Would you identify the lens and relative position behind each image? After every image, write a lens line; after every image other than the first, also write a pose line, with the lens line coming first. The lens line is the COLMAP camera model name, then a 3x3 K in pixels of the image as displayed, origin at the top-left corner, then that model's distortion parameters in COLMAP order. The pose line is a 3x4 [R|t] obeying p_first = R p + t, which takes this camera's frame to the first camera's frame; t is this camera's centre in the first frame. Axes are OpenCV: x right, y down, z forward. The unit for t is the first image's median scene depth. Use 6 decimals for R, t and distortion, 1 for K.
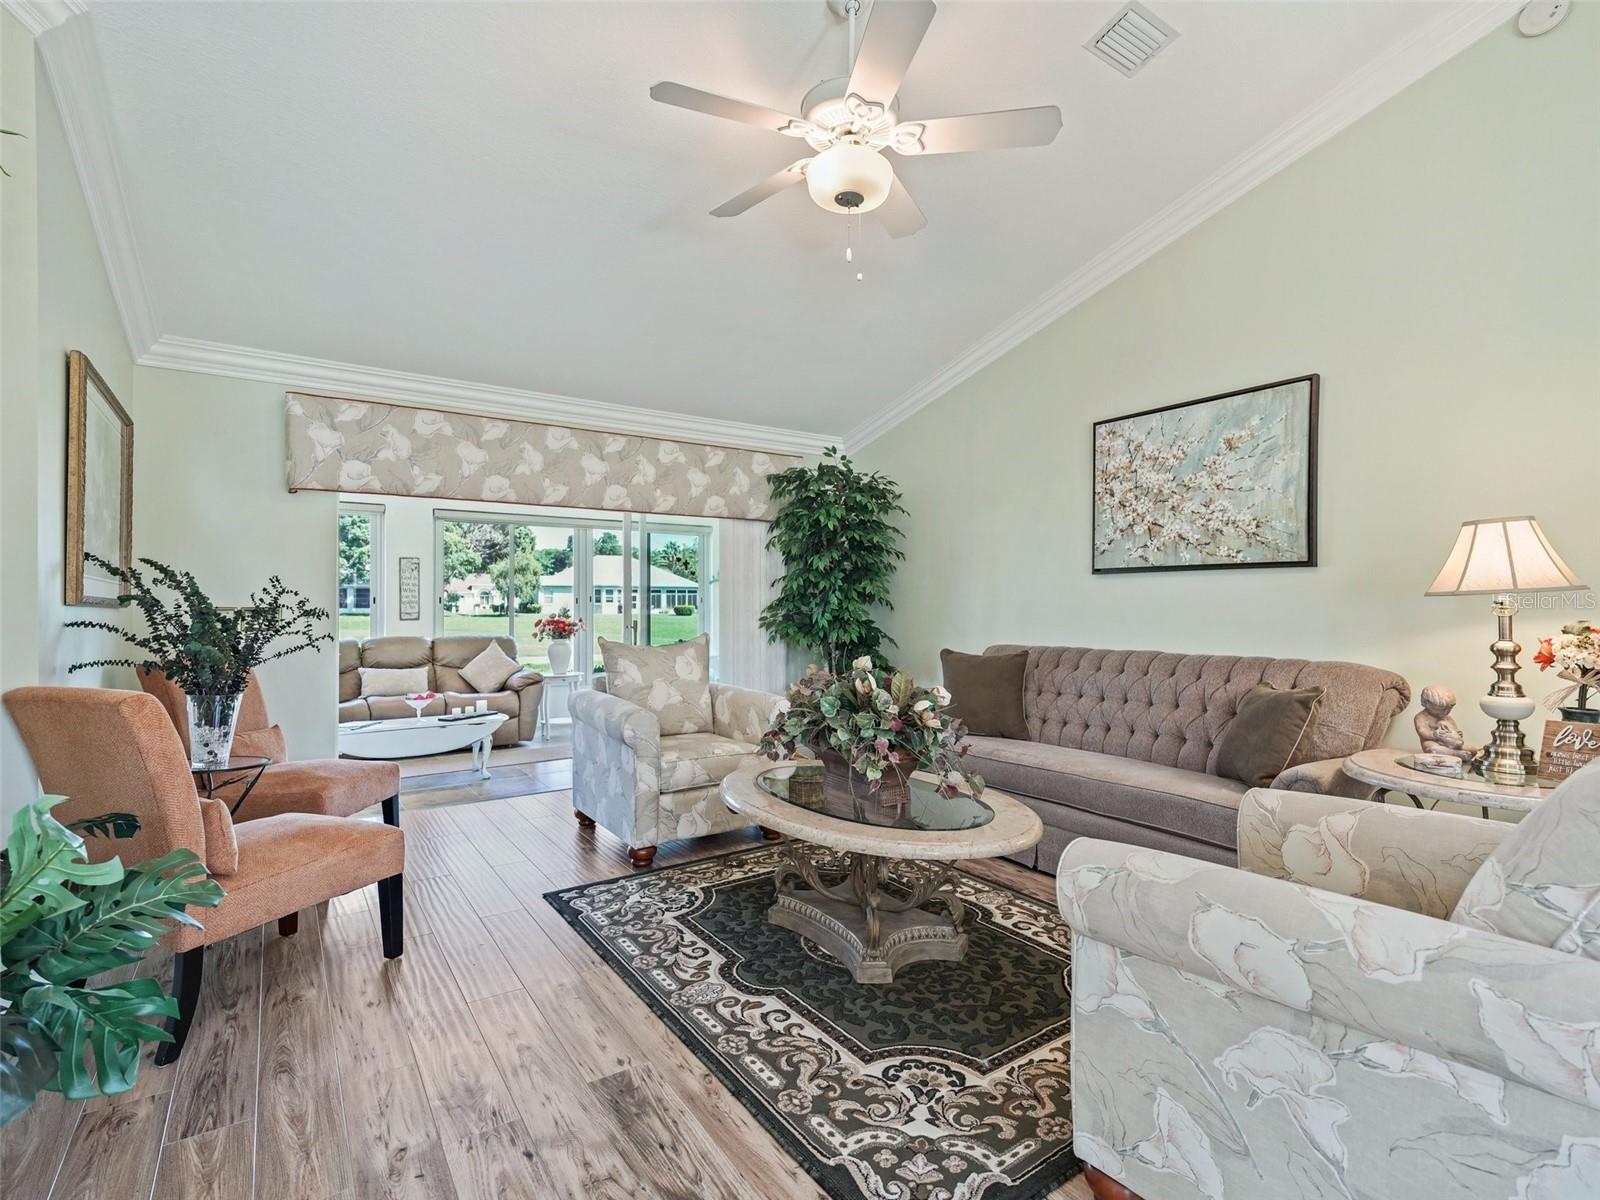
lens RADIAL K [[770.2, 0, 800.9], [0, 770.2, 619.9], [0, 0, 1]] dist [0.002879, 0.000031]
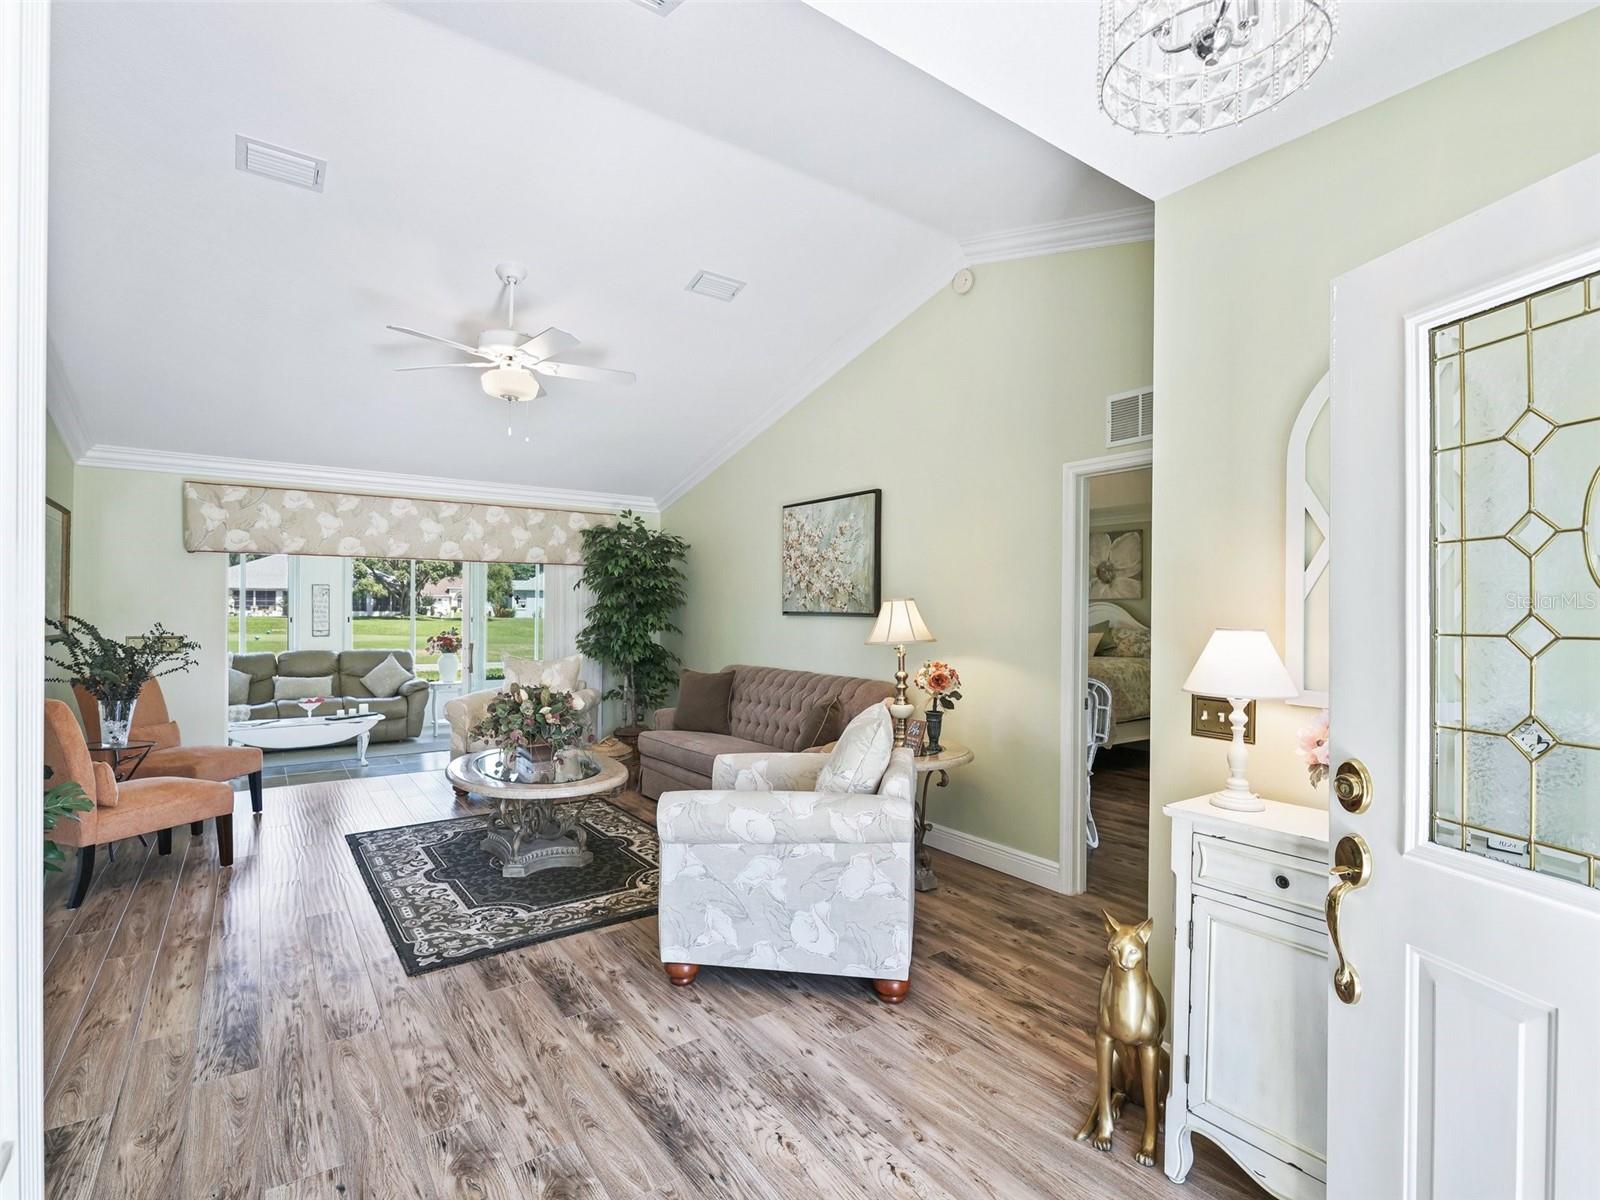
lens RADIAL K [[766.7, 0, 808.3], [0, 766.7, 617.8], [0, 0, 1]] dist [0.002739, -0.009472]
pose [[0.999426, 0.007520, 0.033028, 0.442257], [-0.007256, 0.999941, -0.008118, -0.050471], [-0.033087, 0.007873, 0.999421, -0.443286]]
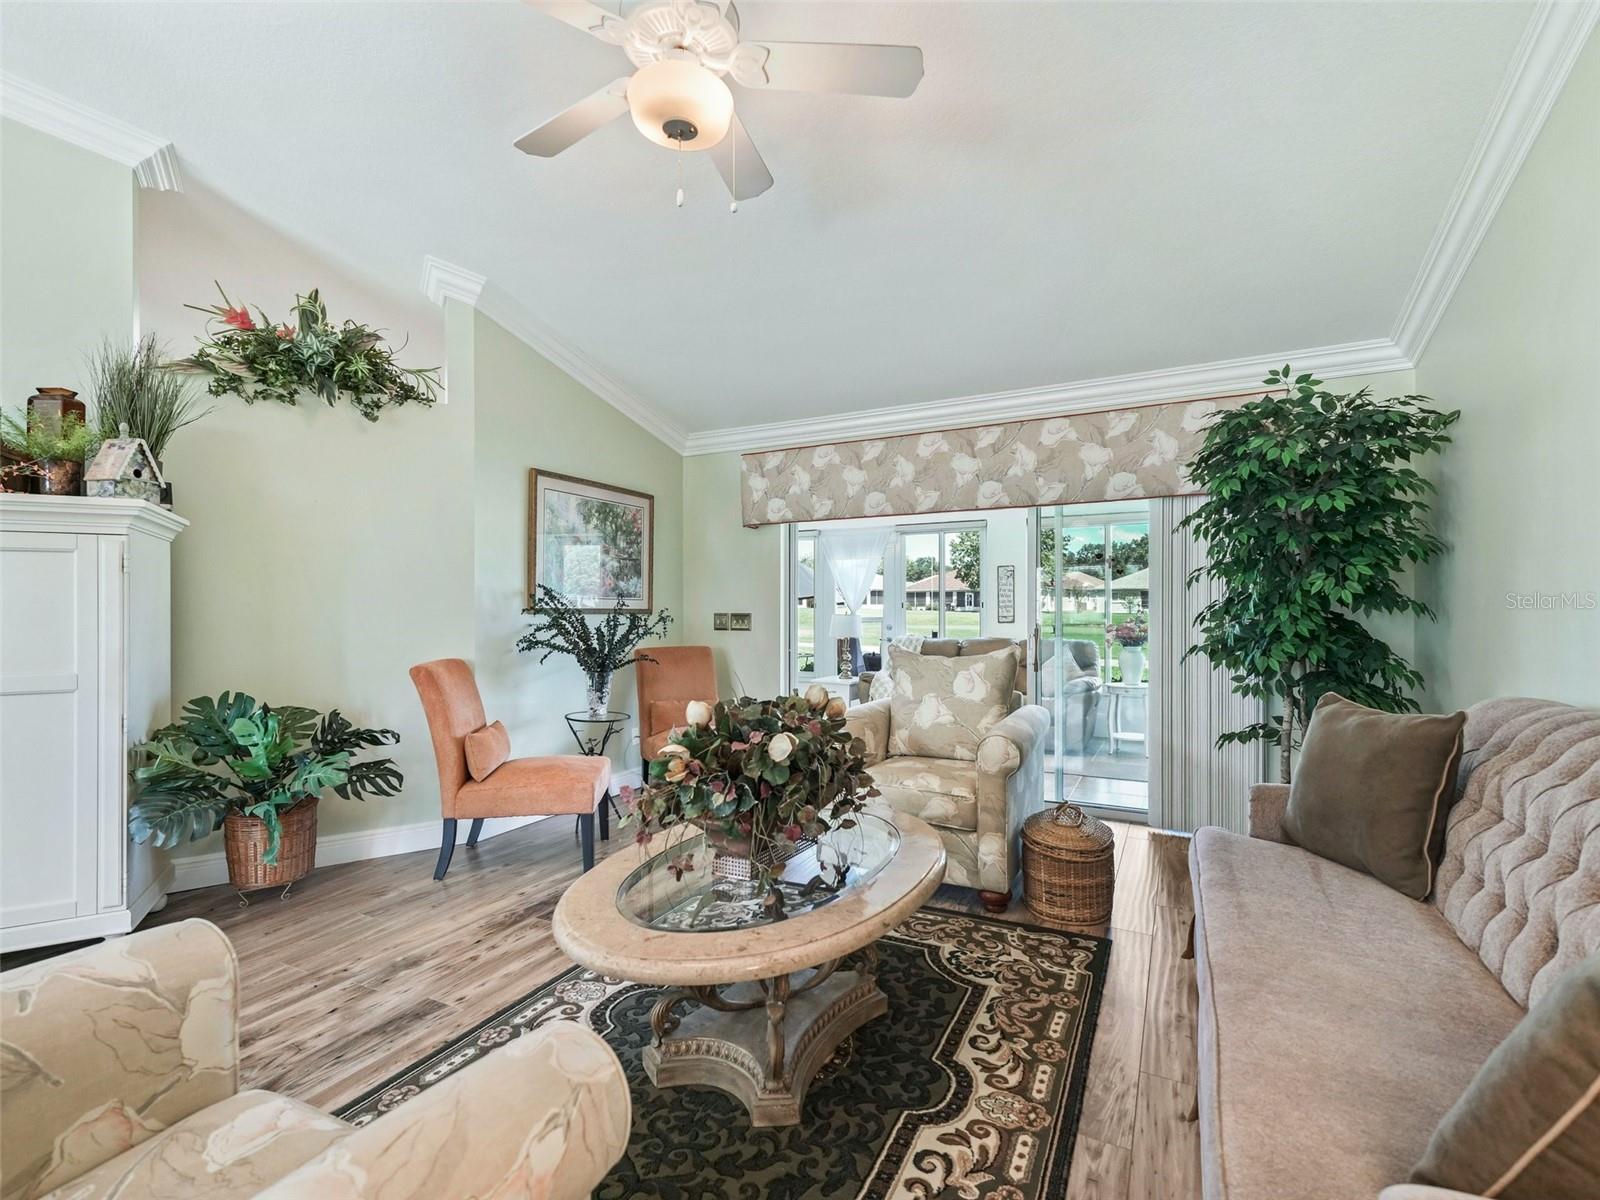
lens RADIAL K [[753.6, 0, 801.1], [0, 753.6, 609.0], [0, 0, 1]] dist [0.012389, -0.000068]
pose [[0.485137, -0.001265, -0.874437, 0.586975], [-0.009176, 0.999937, -0.006537, -0.018641], [0.874390, 0.011196, 0.485094, 0.488391]]
